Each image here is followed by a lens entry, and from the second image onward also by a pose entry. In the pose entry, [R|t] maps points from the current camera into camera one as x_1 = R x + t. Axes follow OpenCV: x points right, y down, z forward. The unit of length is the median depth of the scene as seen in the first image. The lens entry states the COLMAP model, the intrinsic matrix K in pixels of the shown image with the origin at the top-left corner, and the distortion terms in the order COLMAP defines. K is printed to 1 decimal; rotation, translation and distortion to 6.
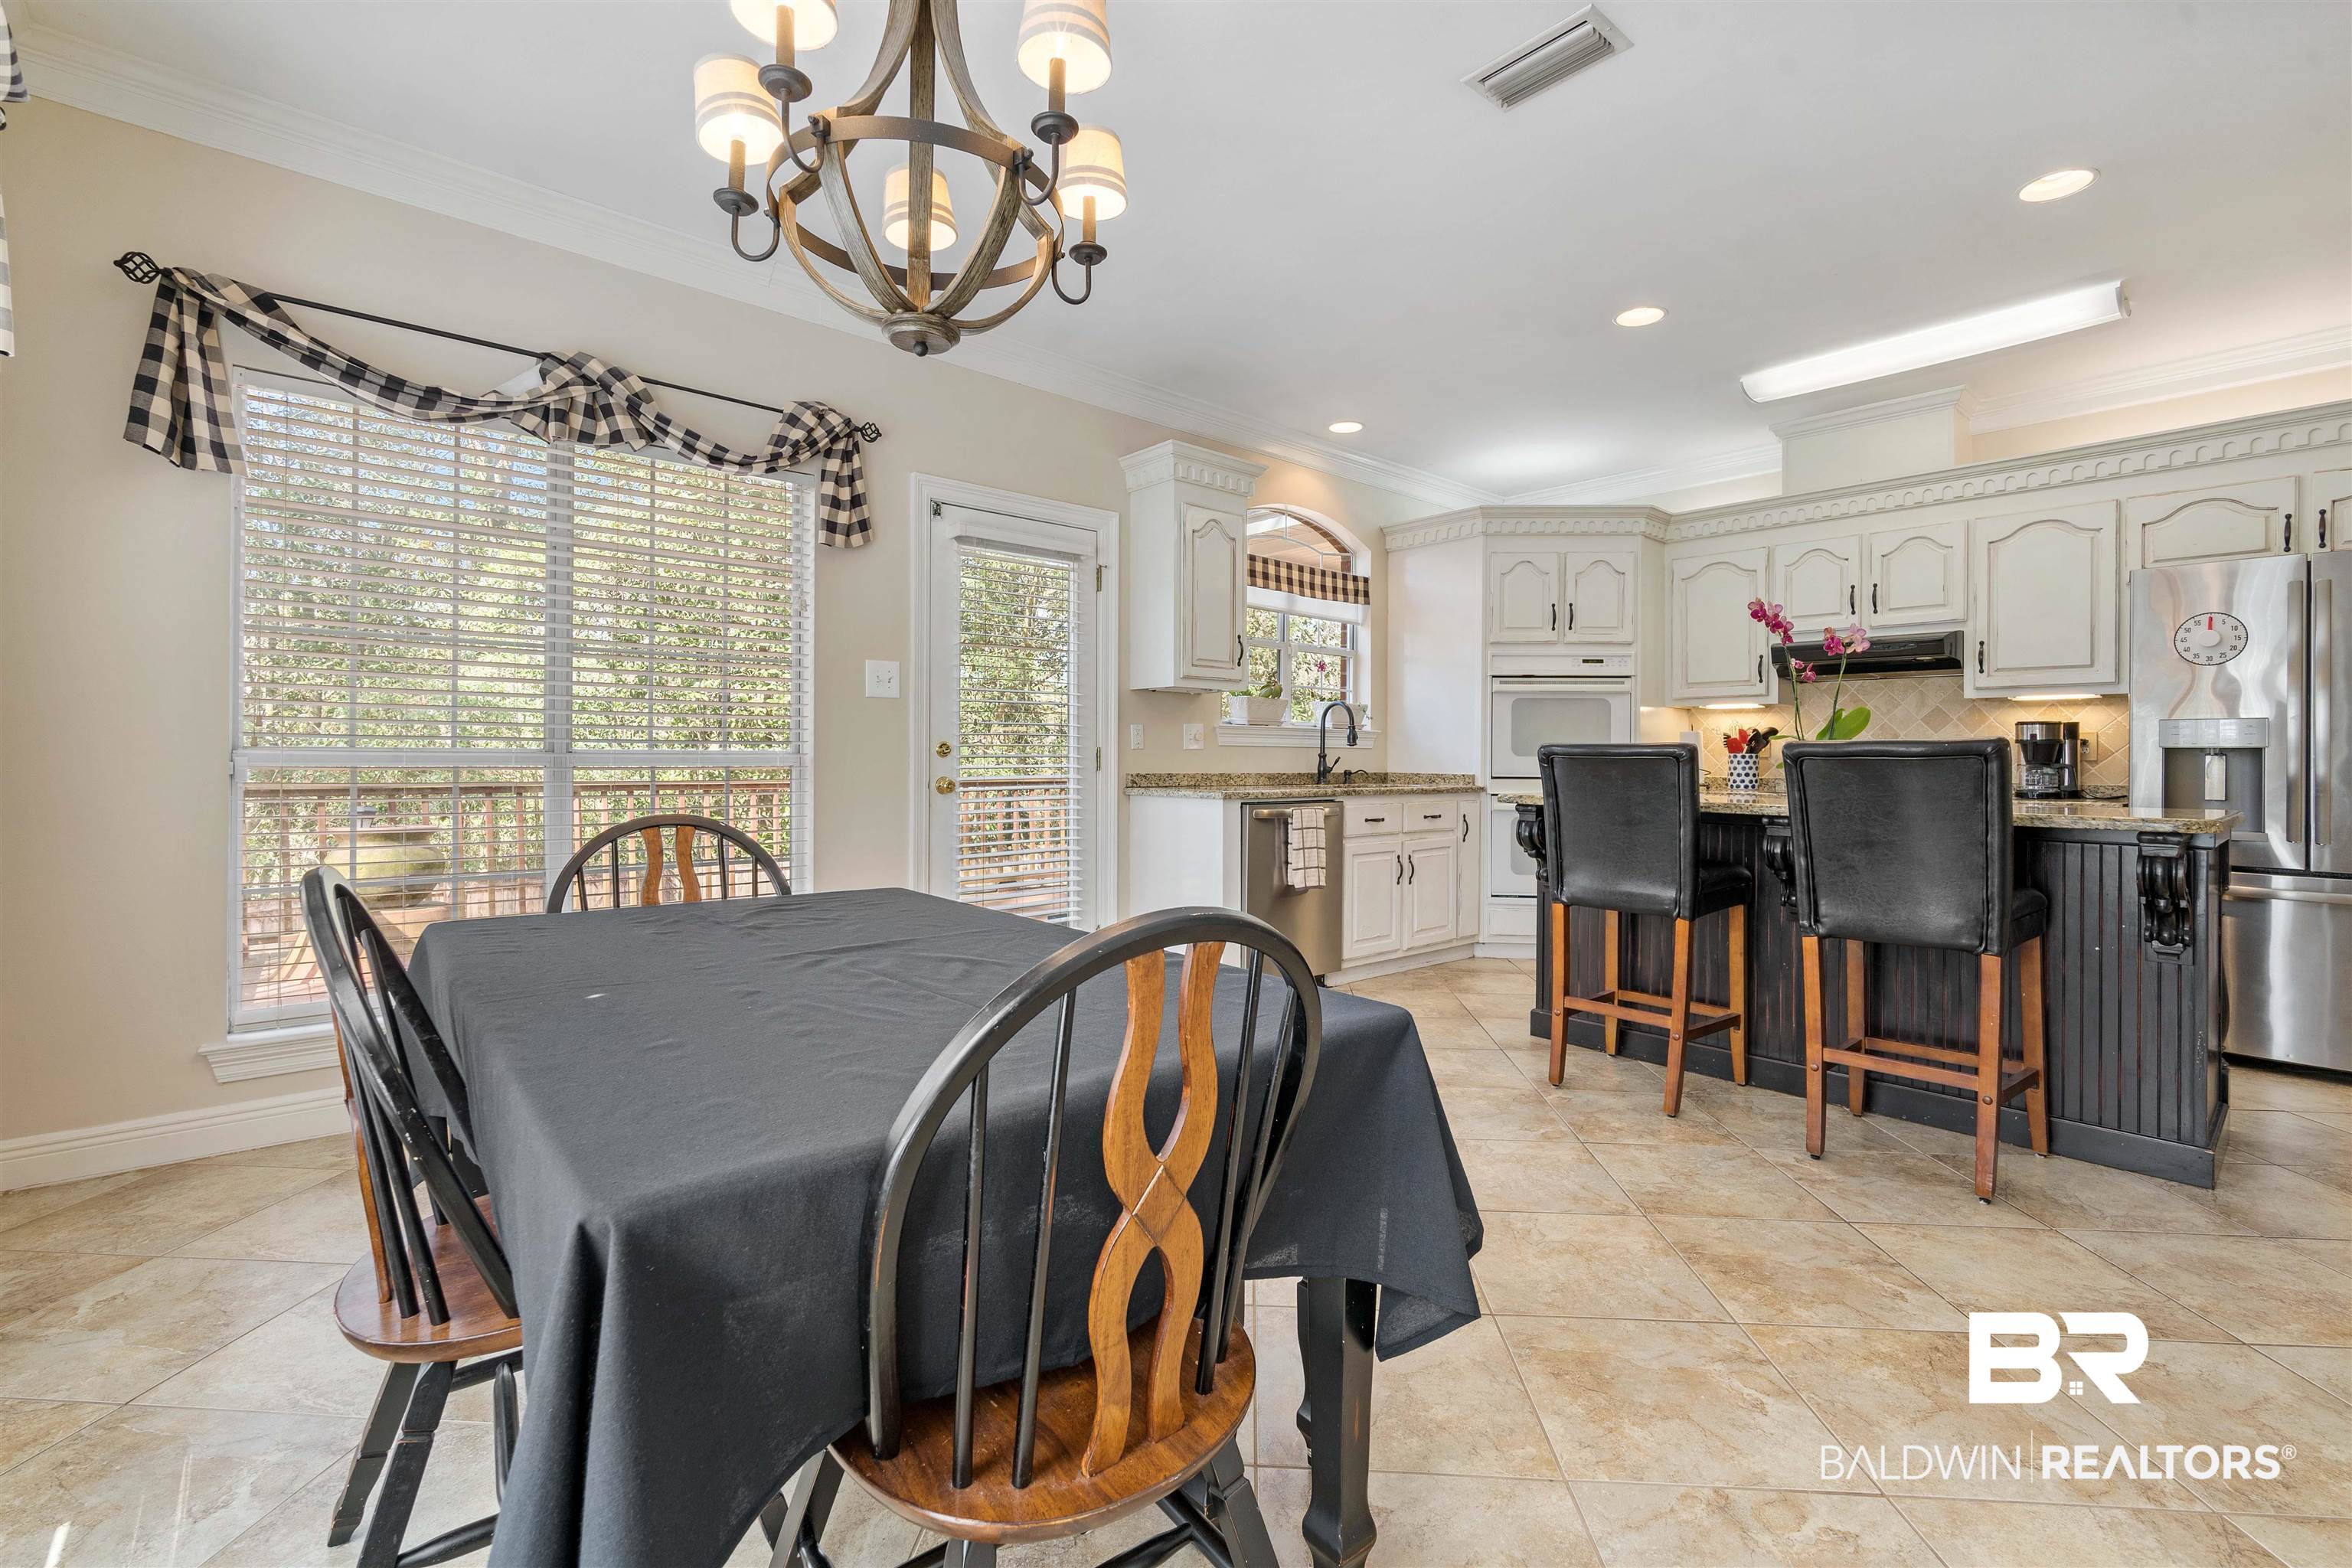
lens RADIAL K [[1028.1, 0, 1171.5], [0, 1028.1, 762.1], [0, 0, 1]] dist [-0.002440, -0.000184]
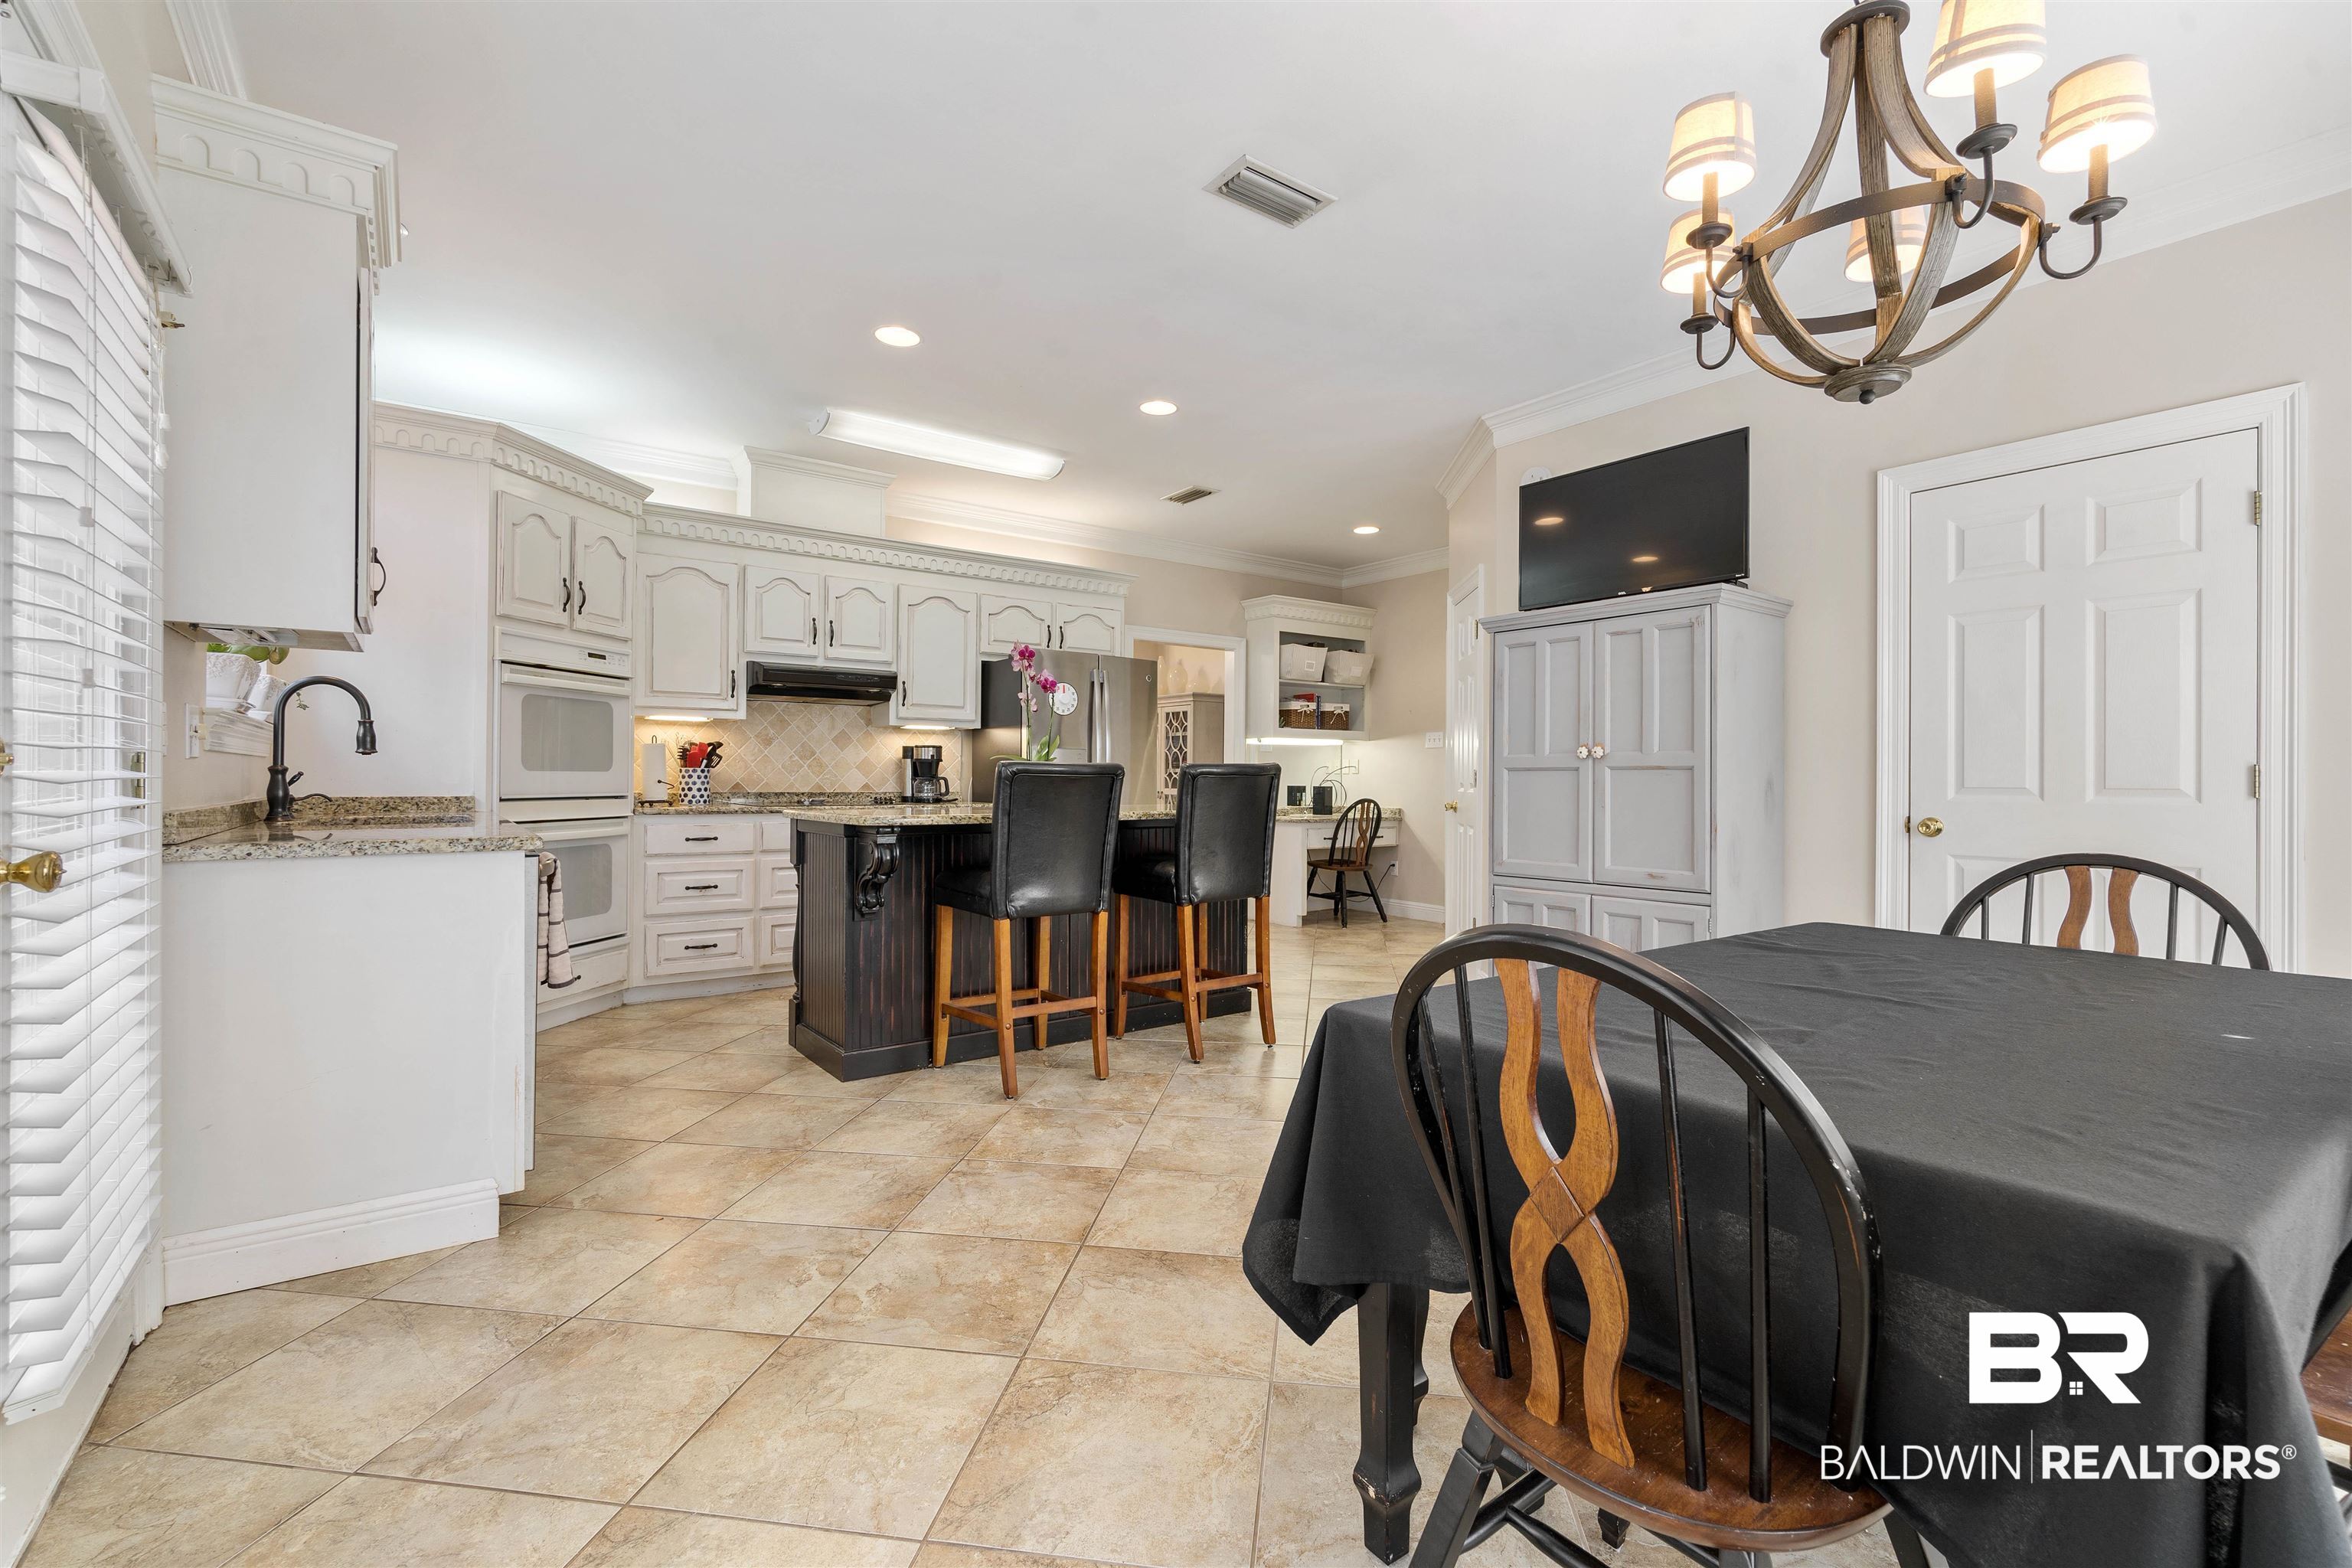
lens RADIAL K [[1028.1, 0, 1192.4], [0, 1028.1, 788.7], [0, 0, 1]] dist [-0.002440, -0.000184]
pose [[0.066533, -0.019212, 0.997599, -0.483118], [-0.000126, 0.999814, 0.019263, -0.009303], [-0.997784, -0.001407, 0.066518, 0.580365]]
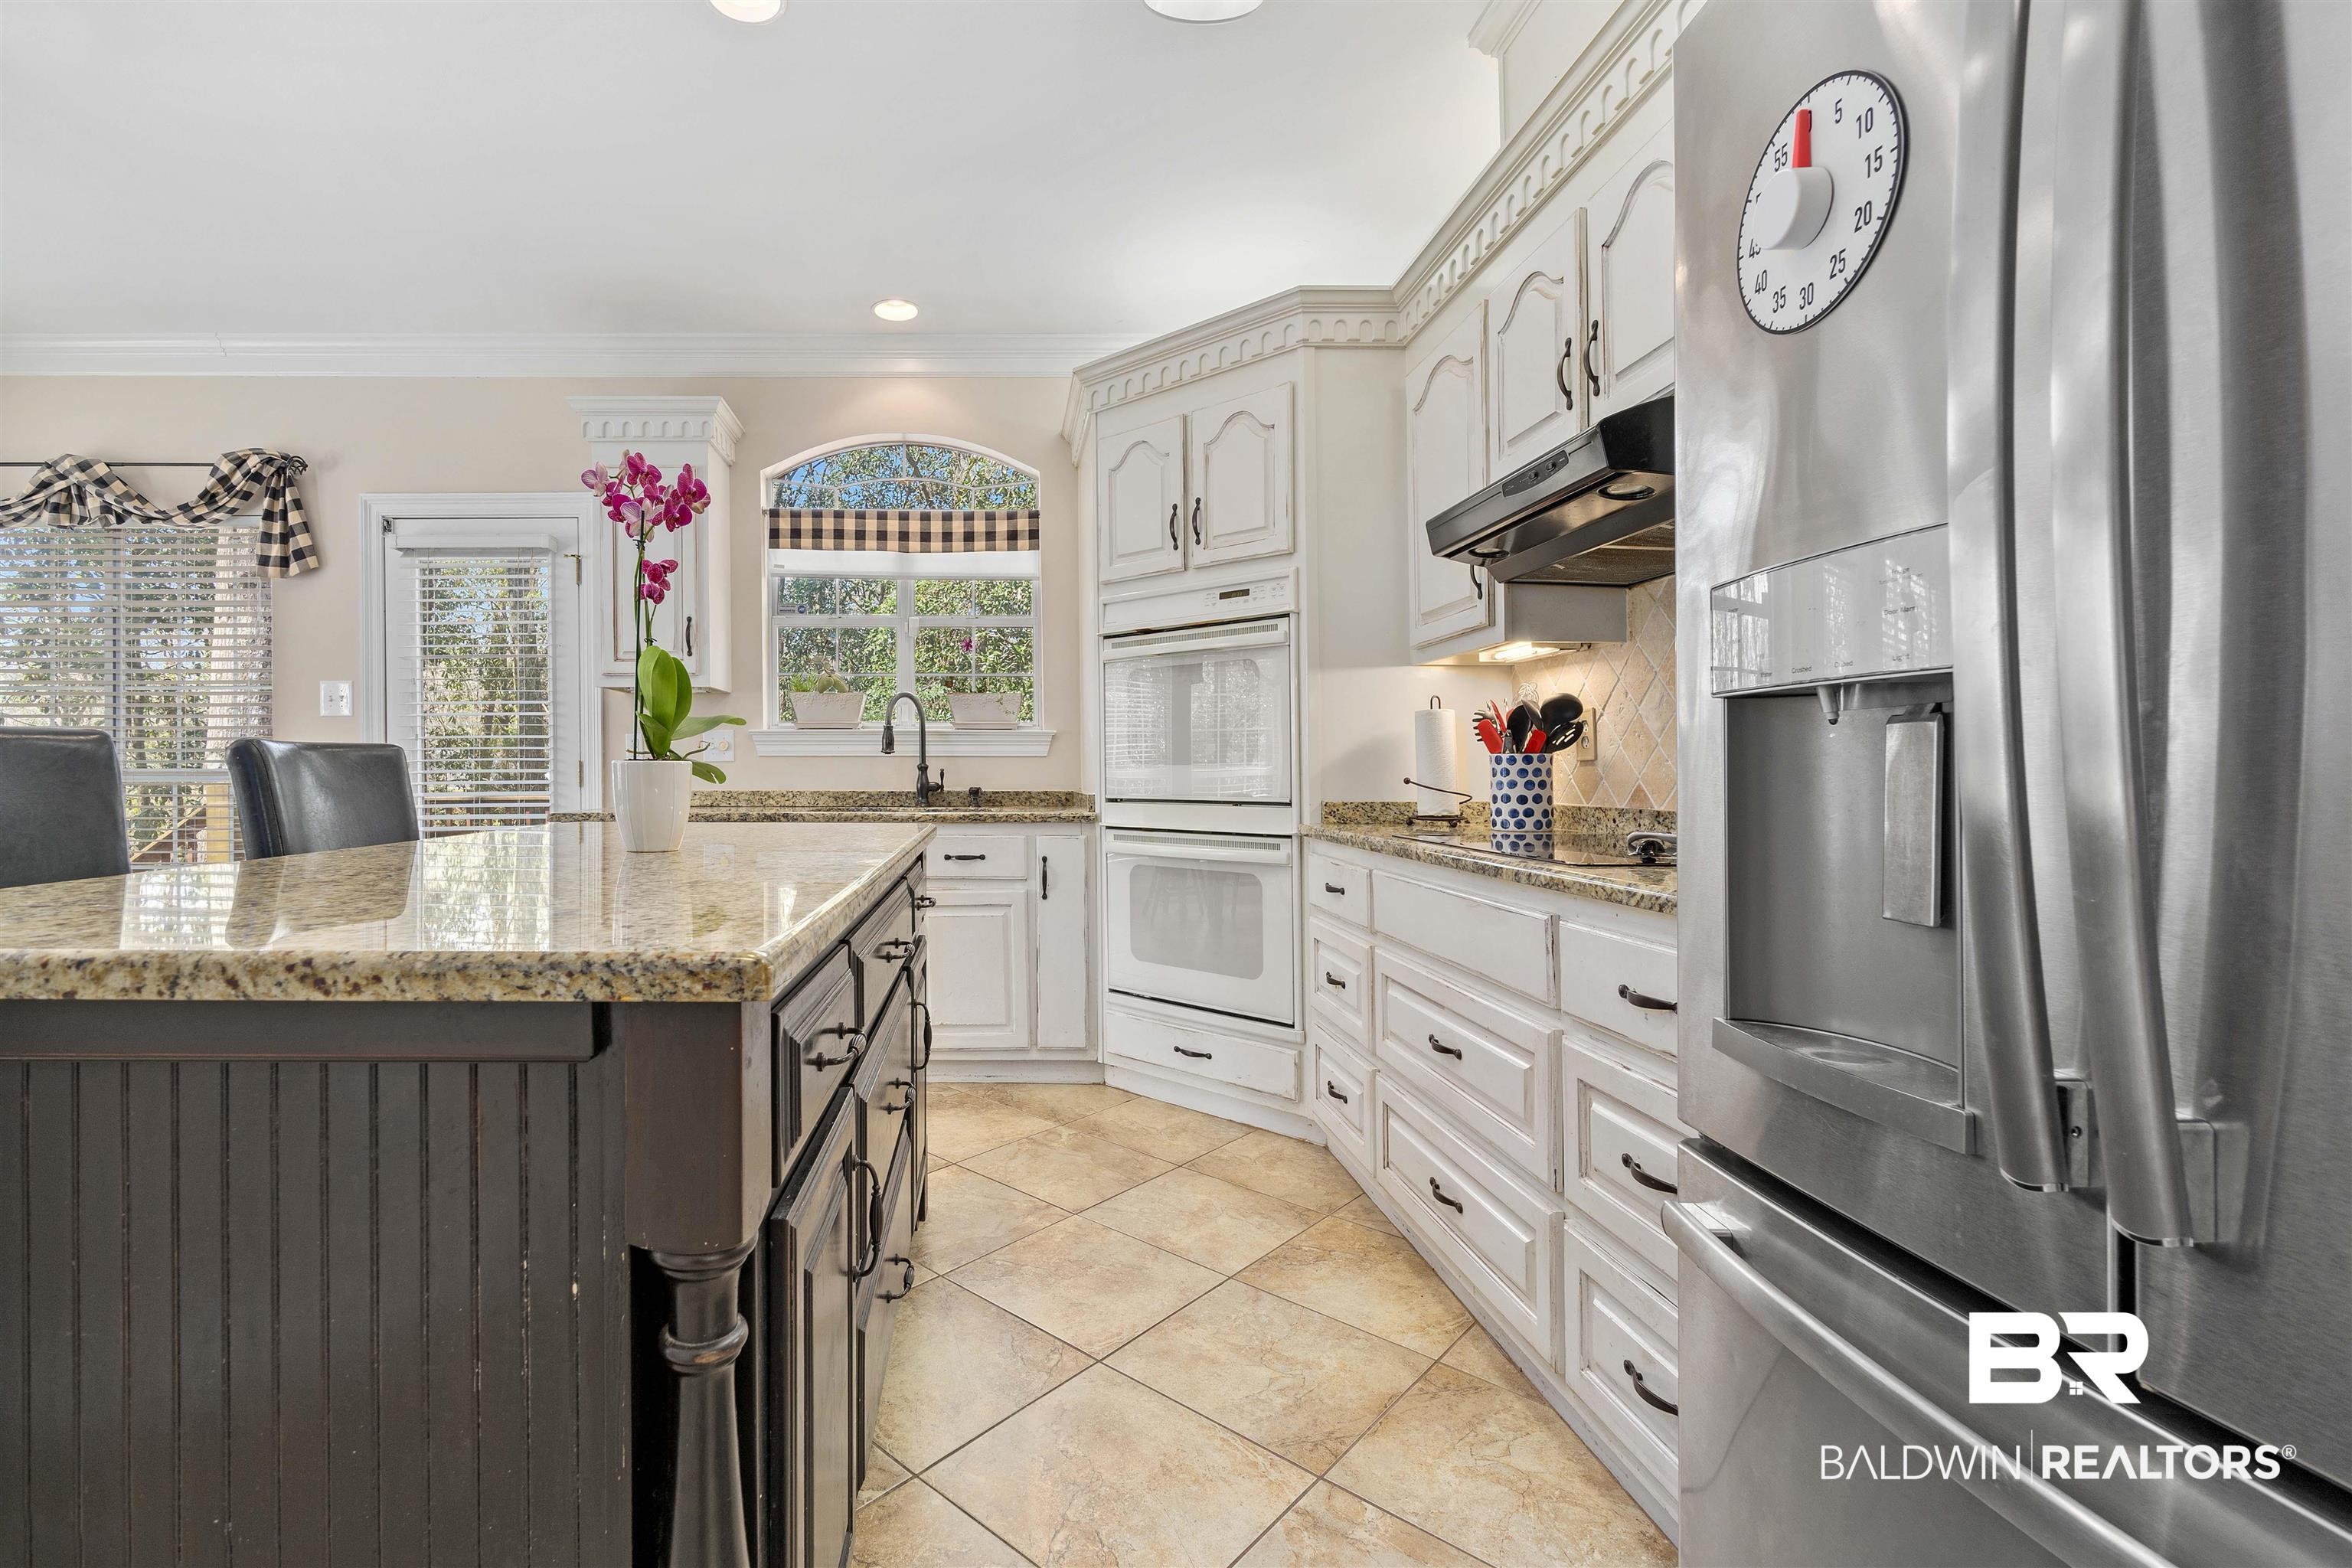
lens RADIAL K [[1028.1, 0, 1166.6], [0, 1028.1, 760.3], [0, 0, 1]] dist [-0.002440, -0.000184]
pose [[0.757466, -0.011017, -0.652782, 0.932322], [0.006291, 0.999934, -0.009575, -0.003614], [0.652845, 0.003146, 0.757485, 0.692248]]
